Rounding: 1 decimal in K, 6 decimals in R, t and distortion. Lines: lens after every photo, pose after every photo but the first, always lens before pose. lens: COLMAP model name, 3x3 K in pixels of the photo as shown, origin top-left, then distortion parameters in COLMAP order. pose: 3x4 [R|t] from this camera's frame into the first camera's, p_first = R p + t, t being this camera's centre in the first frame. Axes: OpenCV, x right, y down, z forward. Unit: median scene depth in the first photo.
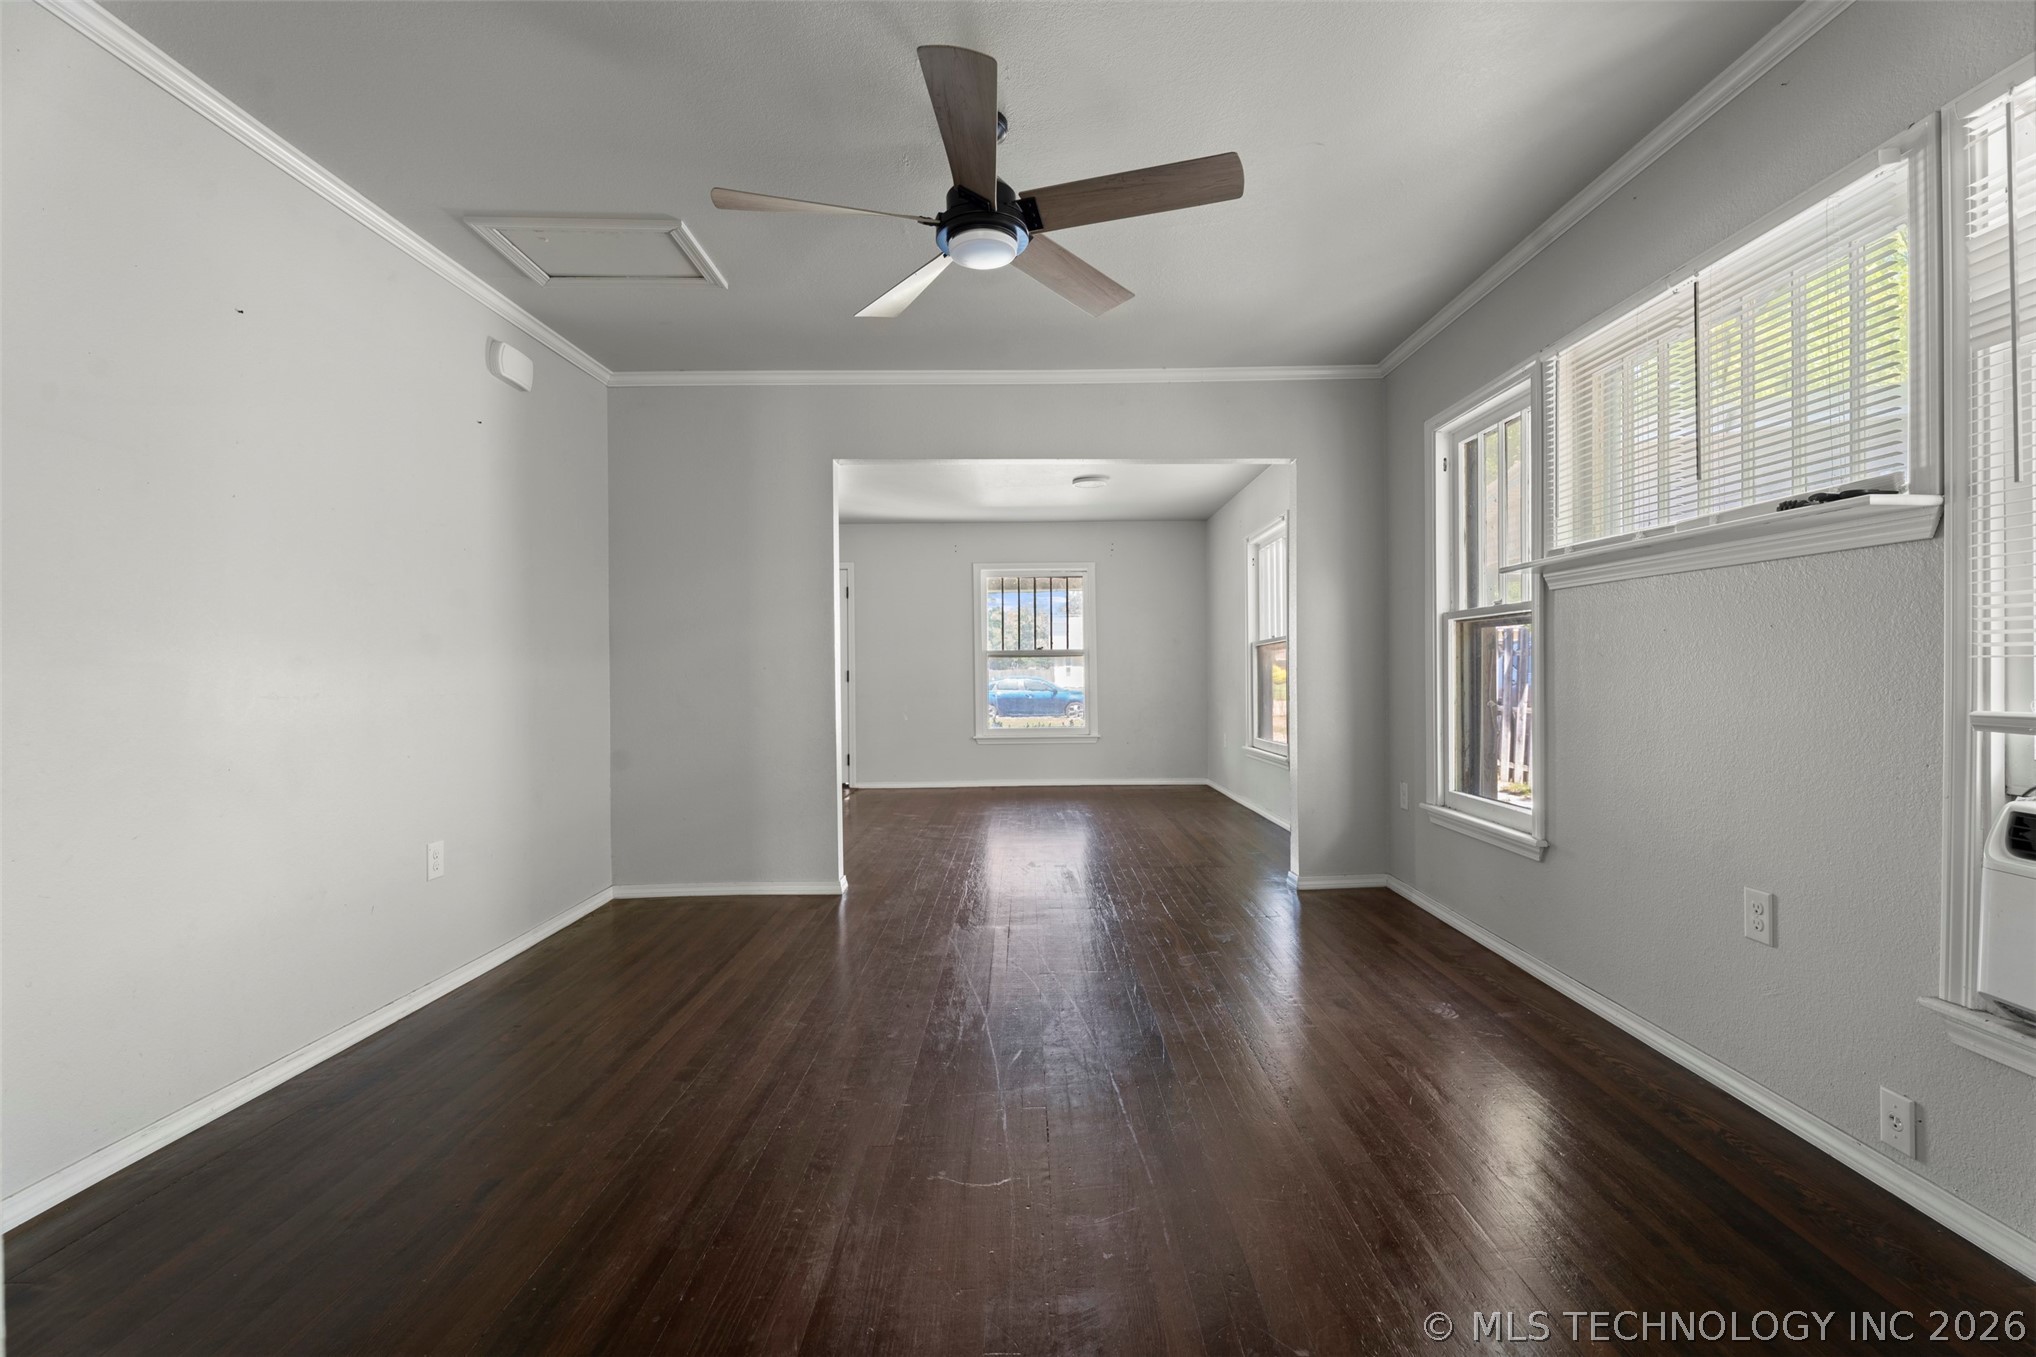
lens RADIAL K [[889.9, 0, 1031.8], [0, 889.9, 681.1], [0, 0, 1]] dist [-0.001714, -0.000319]
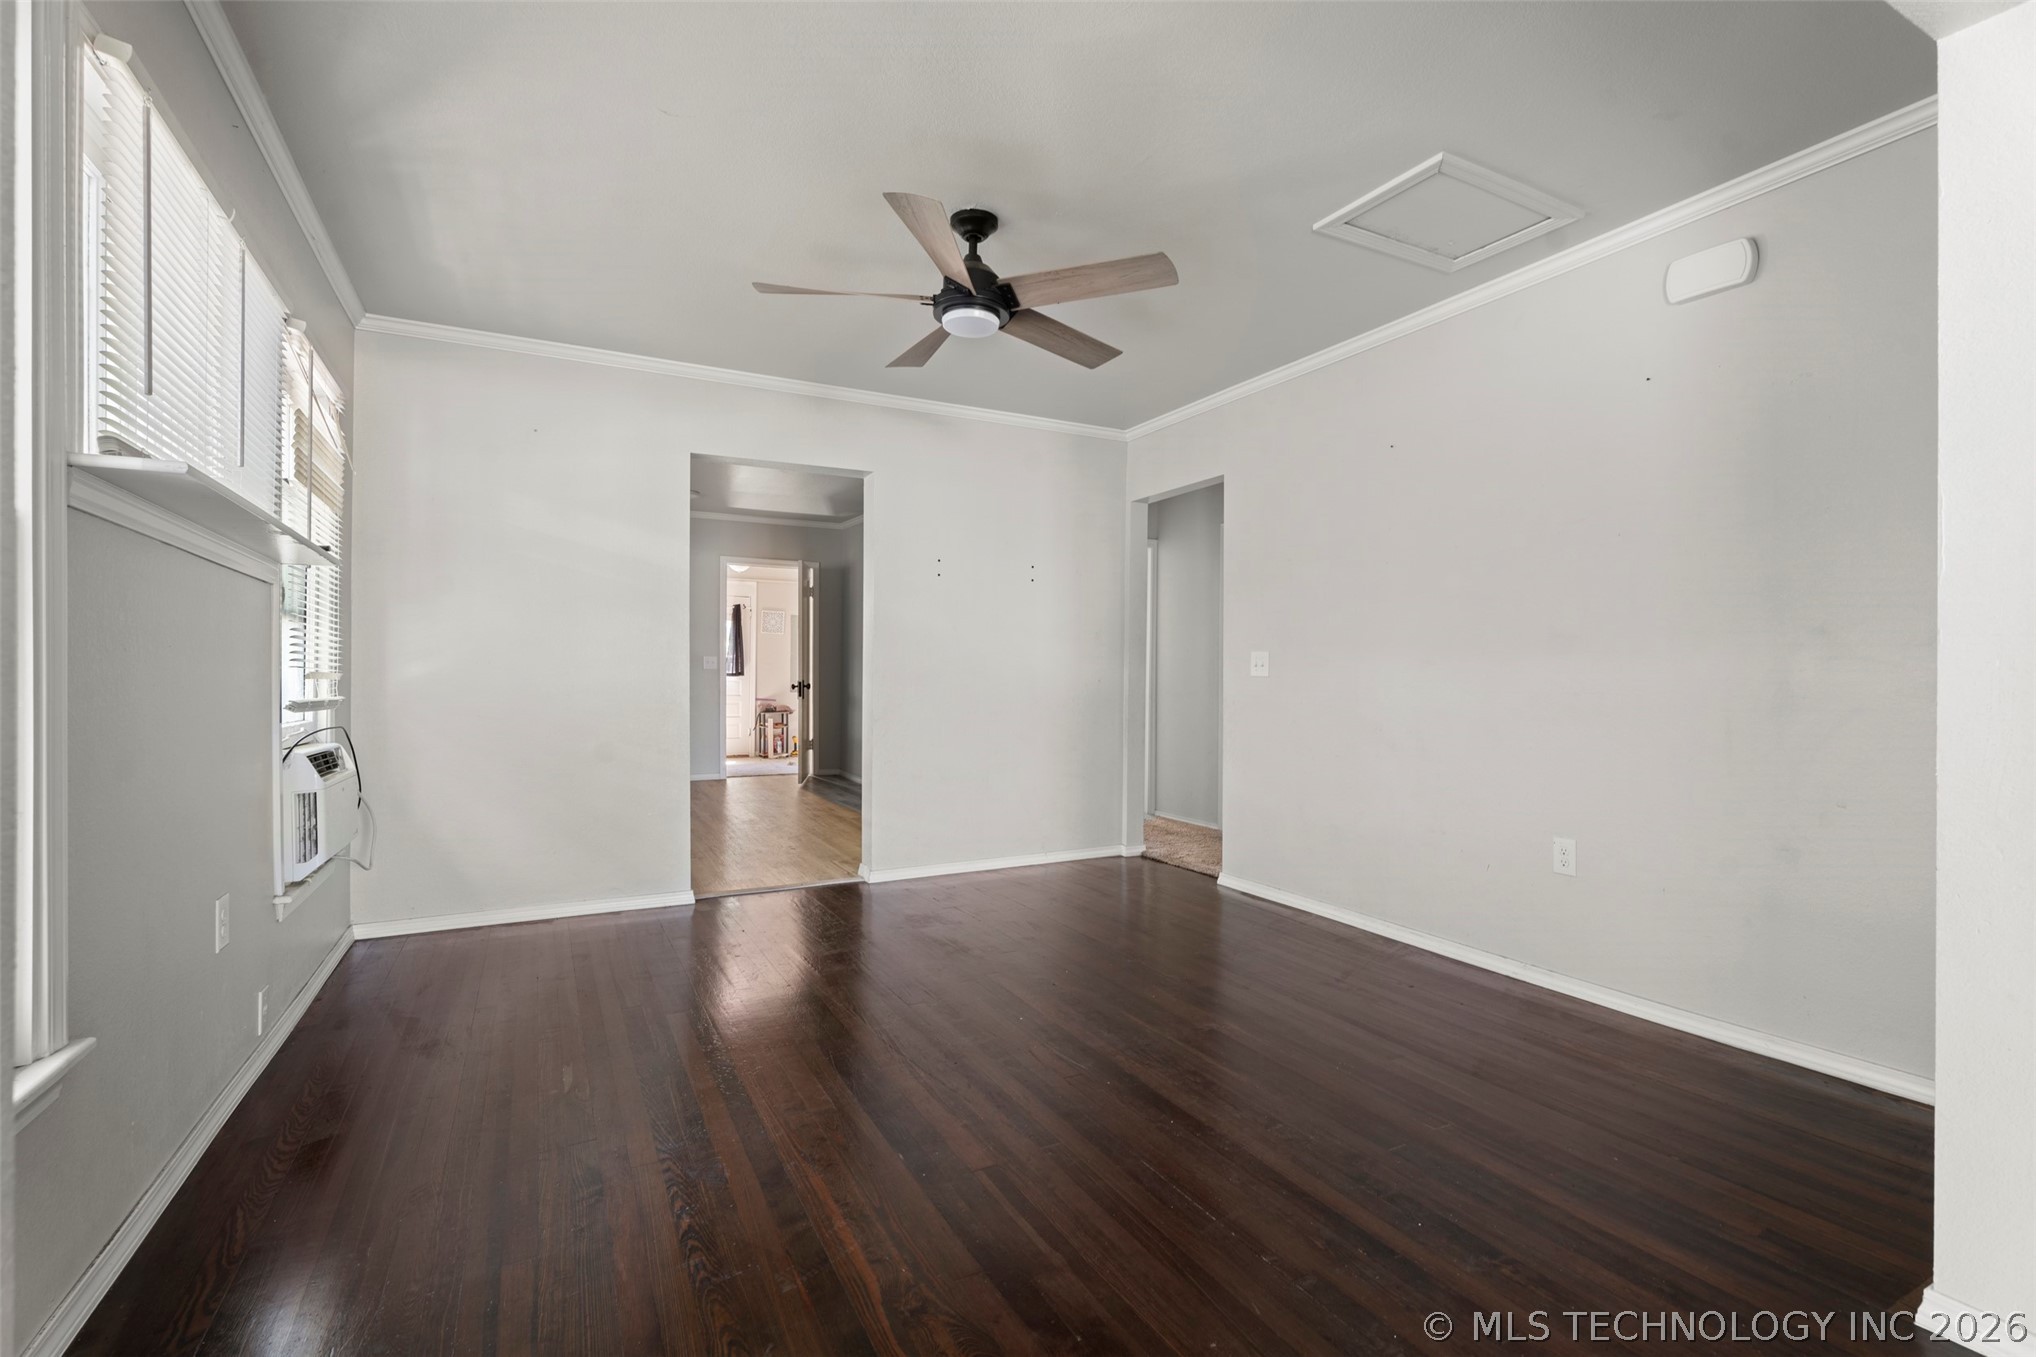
lens RADIAL K [[889.9, 0, 1031.8], [0, 889.9, 681.1], [0, 0, 1]] dist [-0.001714, -0.000319]
pose [[-0.878125, 0.001951, -0.478427, 0.255965], [-0.005166, 0.999895, 0.013559, -0.006201], [0.478404, 0.014378, -0.878022, 1.187657]]
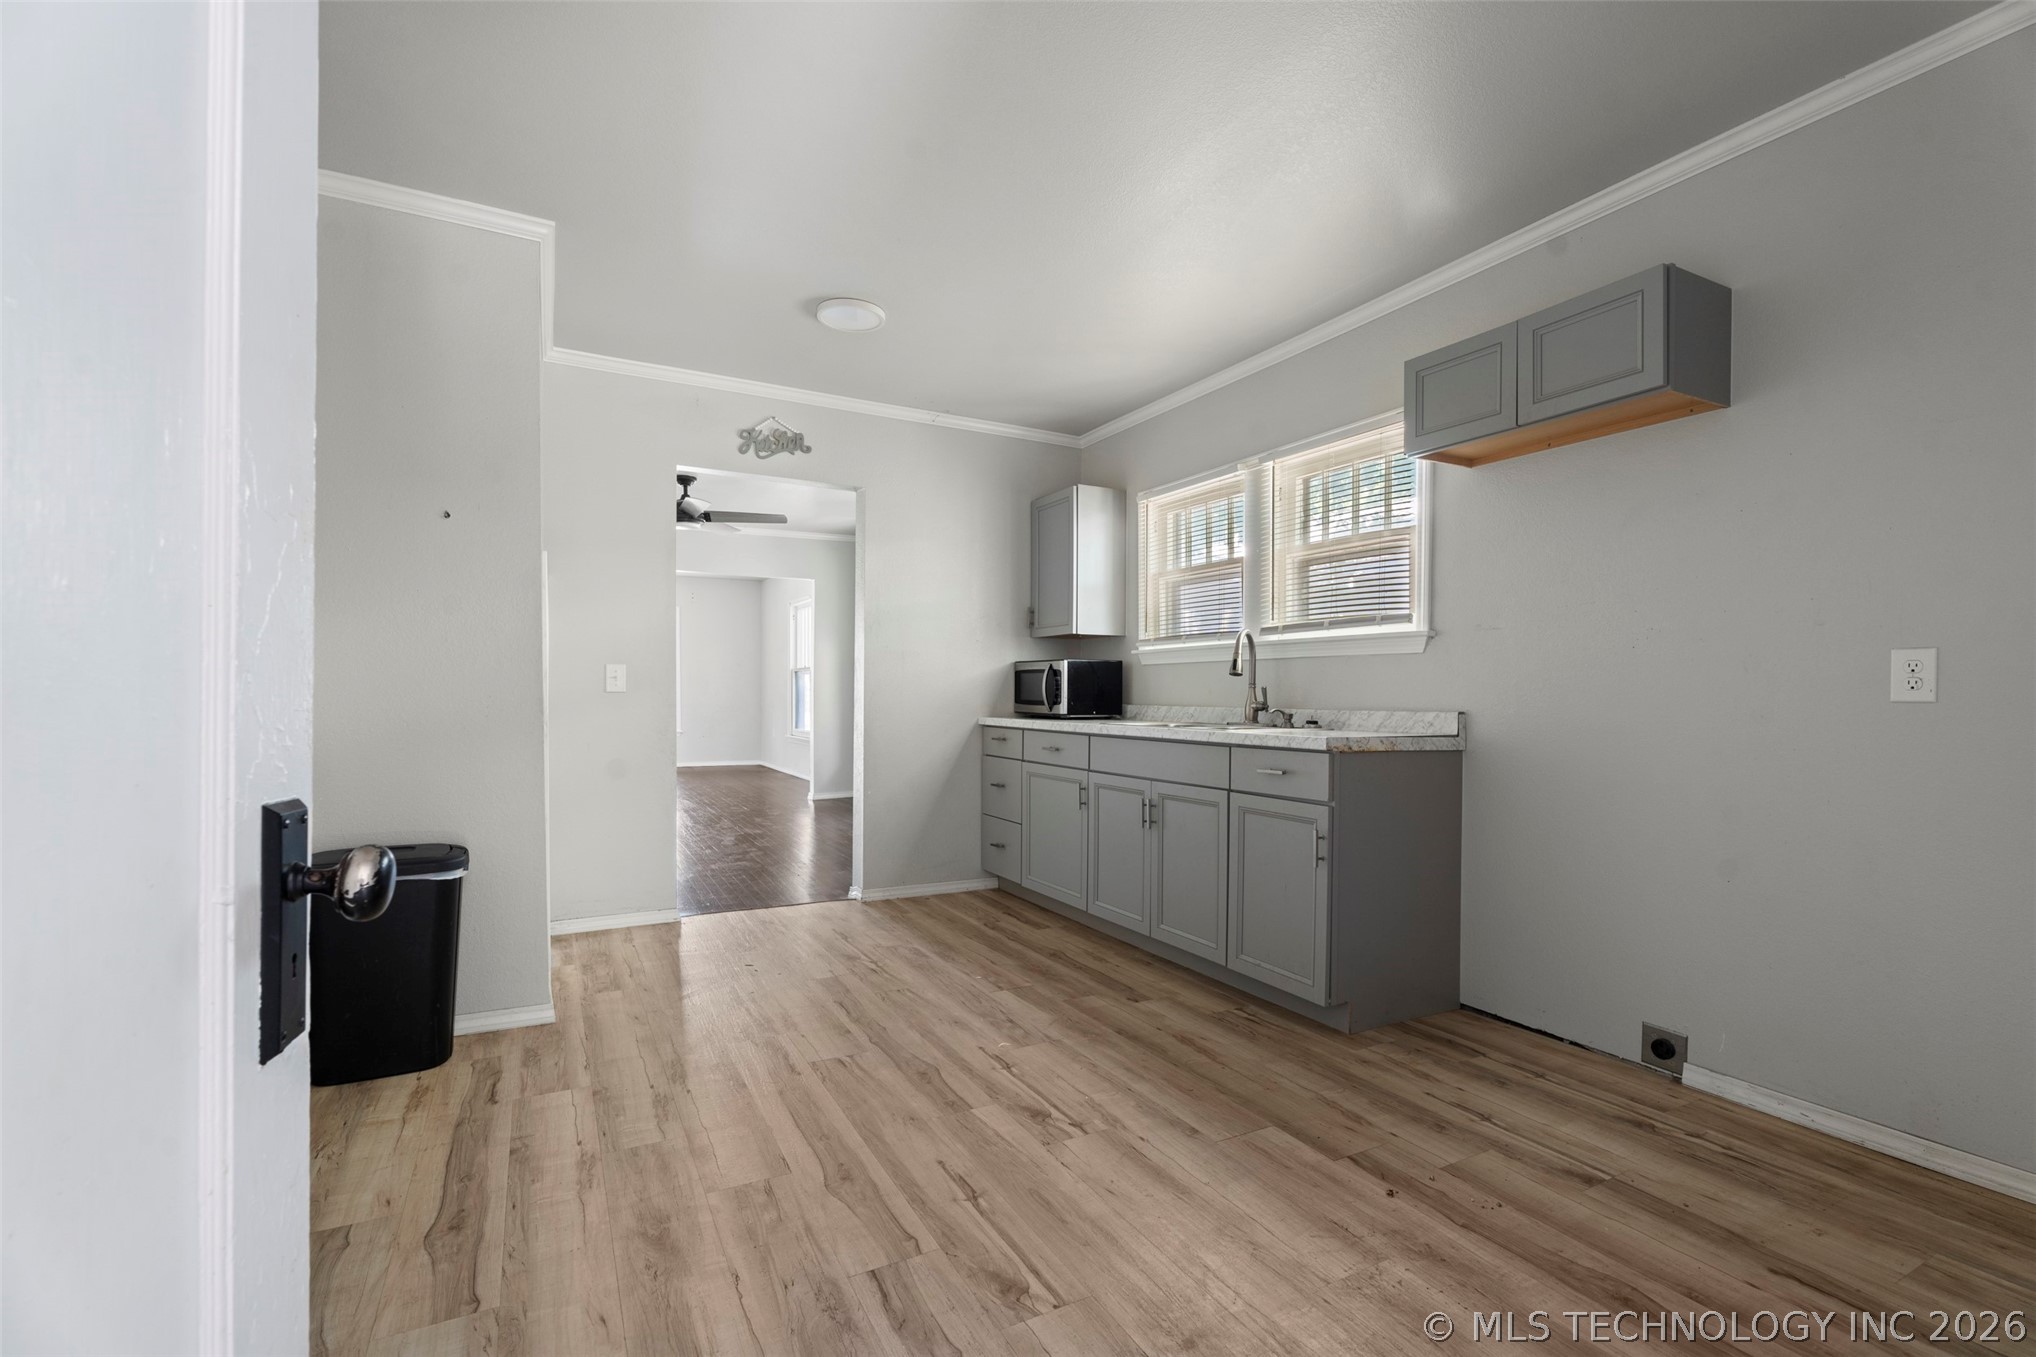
lens RADIAL K [[889.9, 0, 1031.8], [0, 889.9, 681.1], [0, 0, 1]] dist [-0.001714, -0.000319]
pose [[0.877099, 0.015952, 0.480045, -0.201740], [-0.009356, 0.999826, -0.016131, -0.001009], [-0.480219, 0.009657, 0.877095, -0.868396]]
